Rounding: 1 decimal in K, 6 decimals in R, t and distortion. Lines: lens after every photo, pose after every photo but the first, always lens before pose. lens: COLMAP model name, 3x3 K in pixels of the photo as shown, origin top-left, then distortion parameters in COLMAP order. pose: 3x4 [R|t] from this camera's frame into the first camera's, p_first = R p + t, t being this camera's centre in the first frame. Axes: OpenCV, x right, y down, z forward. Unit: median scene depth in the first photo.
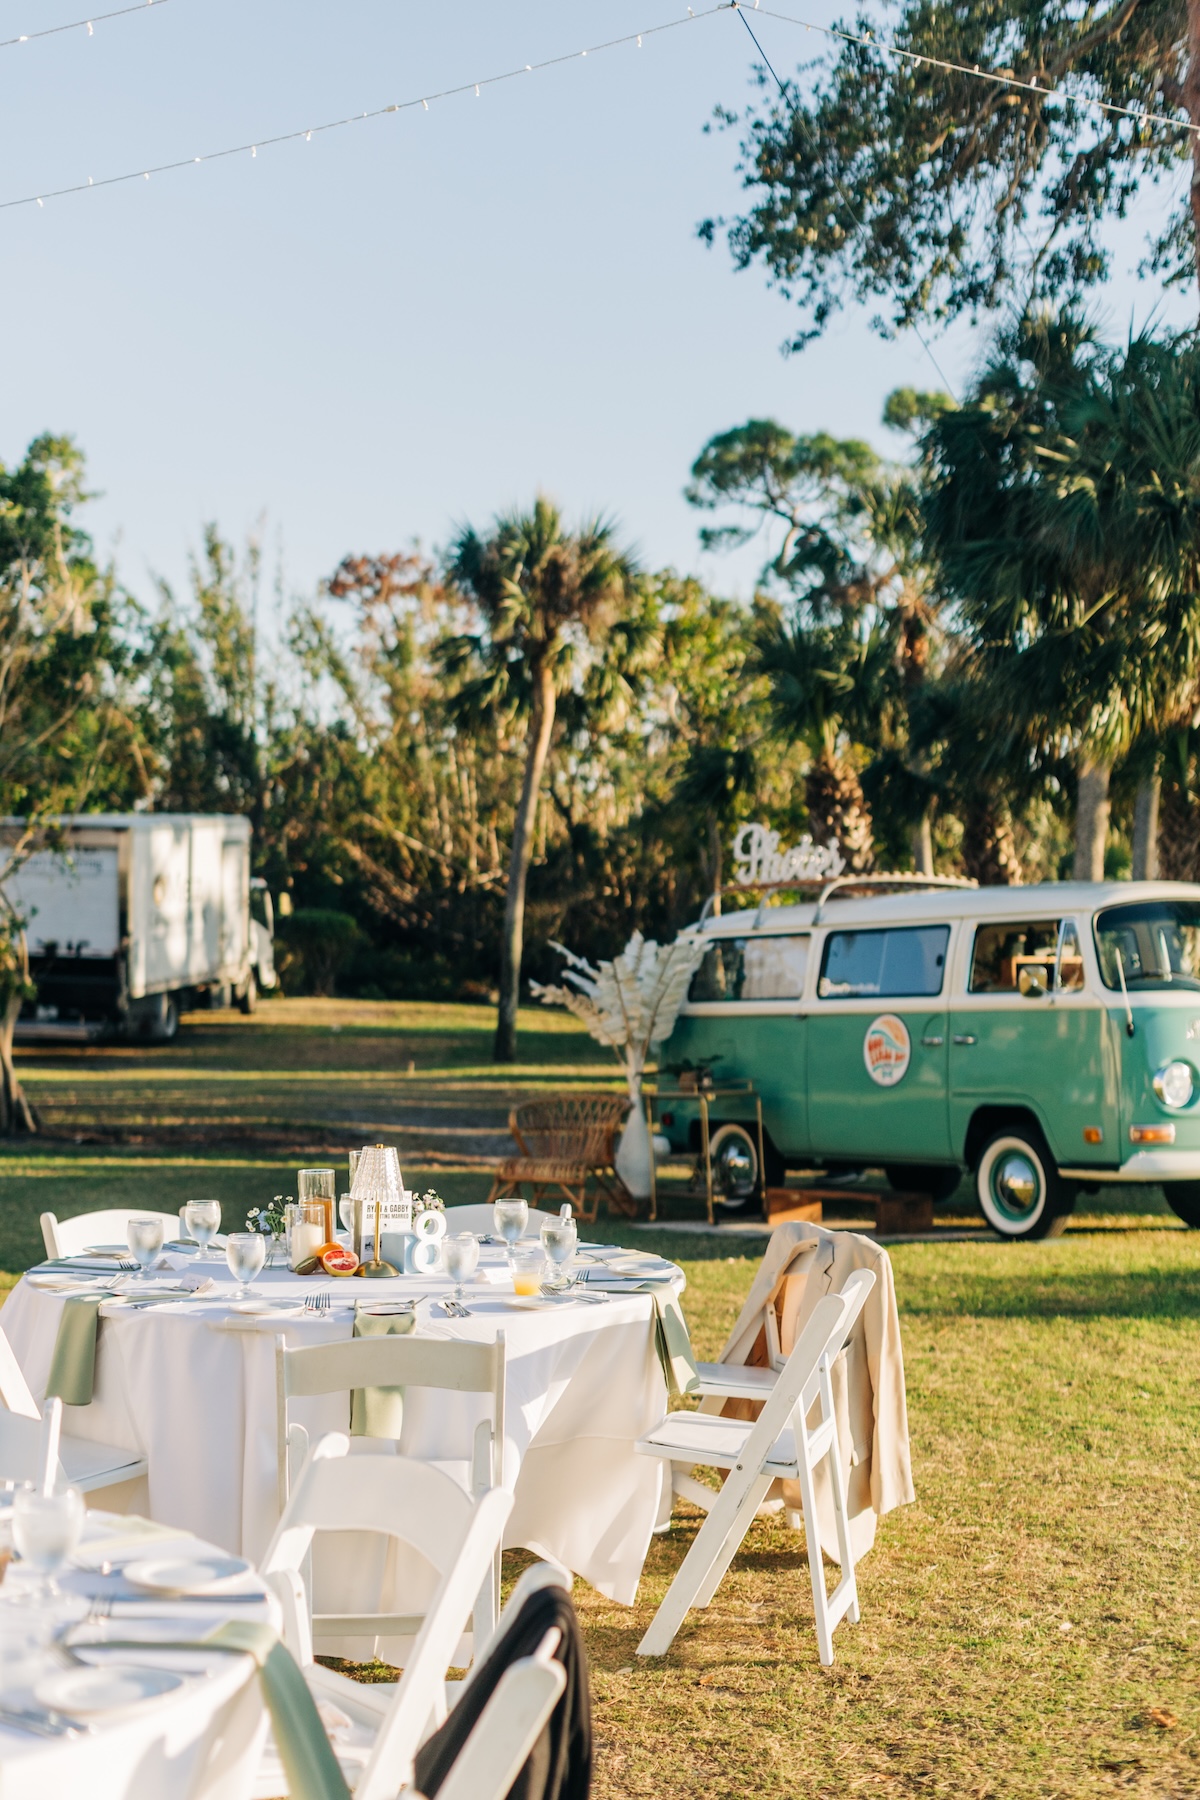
lens RADIAL K [[2451.1, 0, 625.1], [0, 2451.1, 907.0], [0, 0, 1]] dist [0.012328, 0.074237]
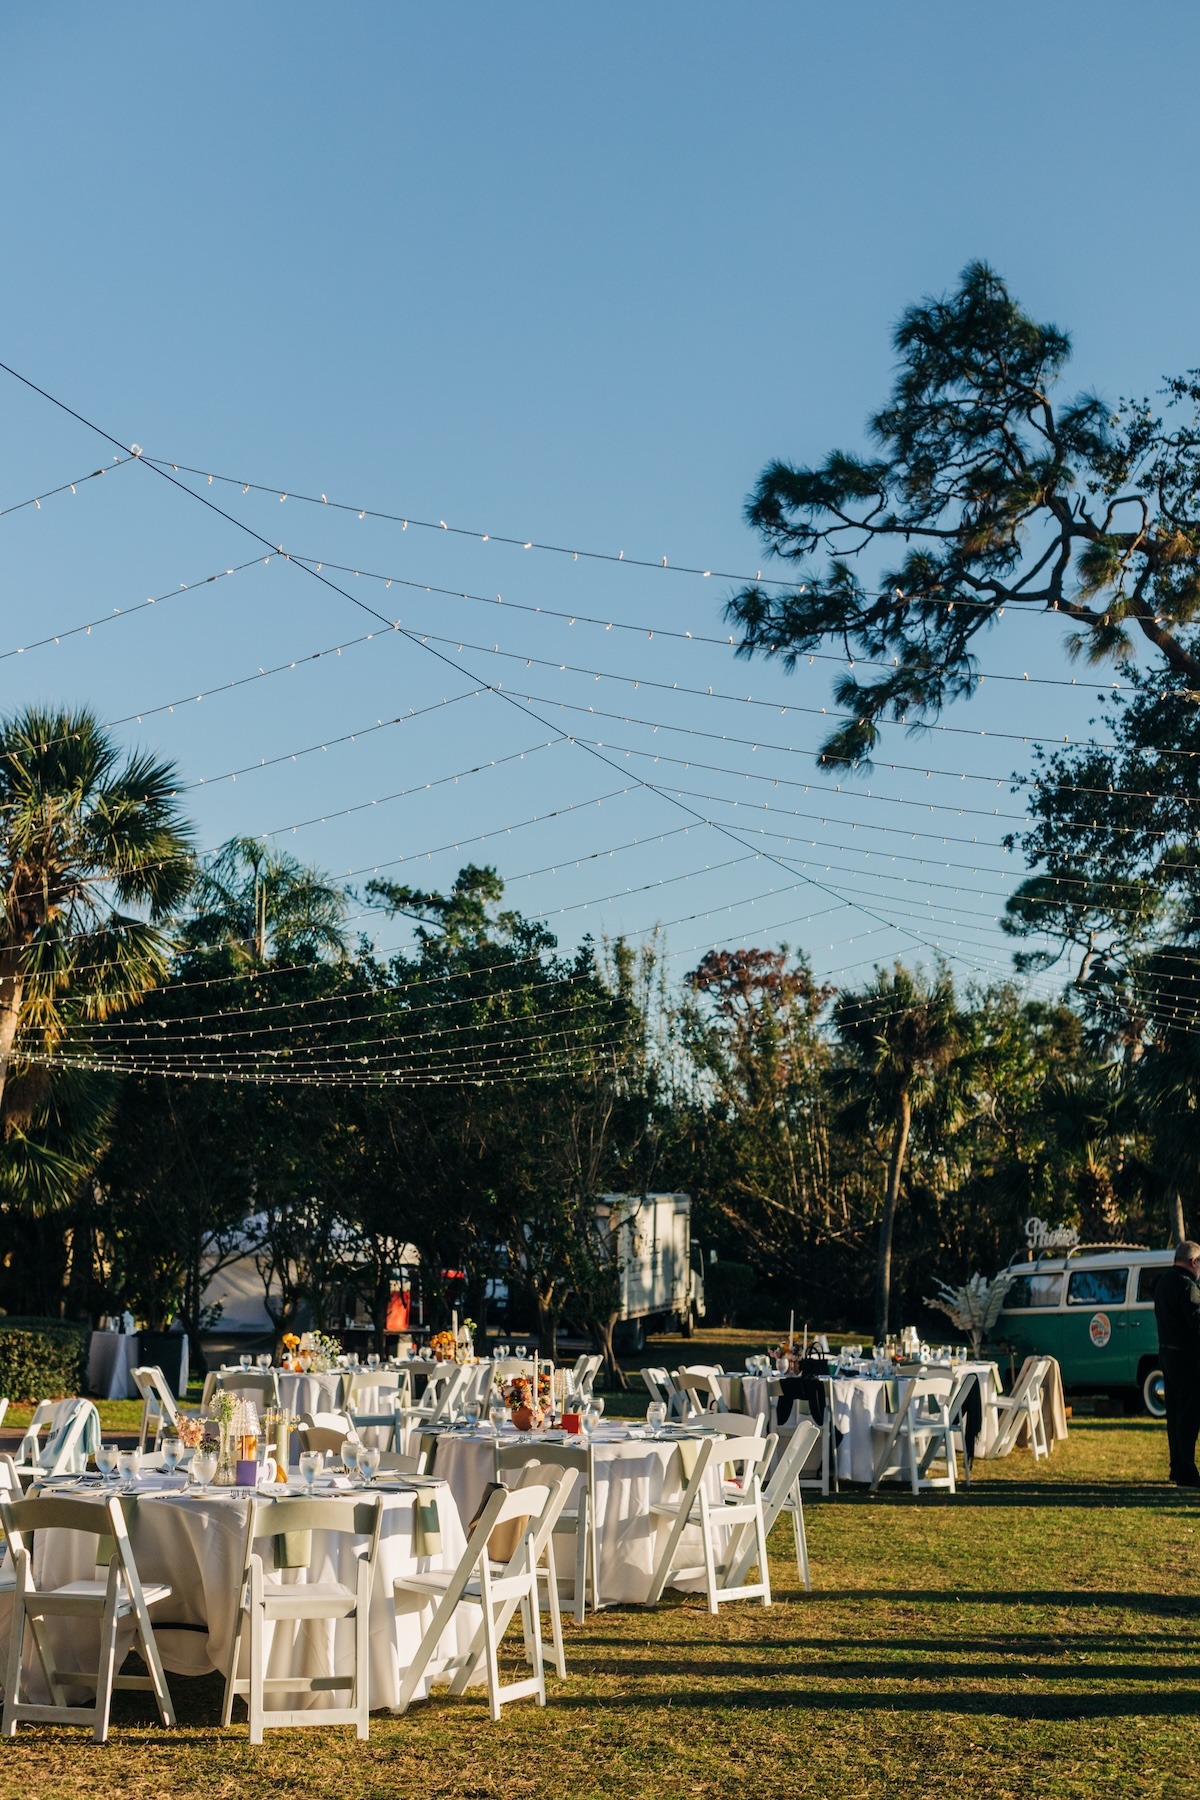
lens RADIAL K [[2451.1, 0, 625.1], [0, 2451.1, 907.0], [0, 0, 1]] dist [0.012328, 0.074237]
pose [[0.991423, -0.016411, -0.129657, -0.006141], [-0.002146, 0.989907, -0.141705, -0.000219], [0.130674, 0.140768, 0.981381, -0.423749]]
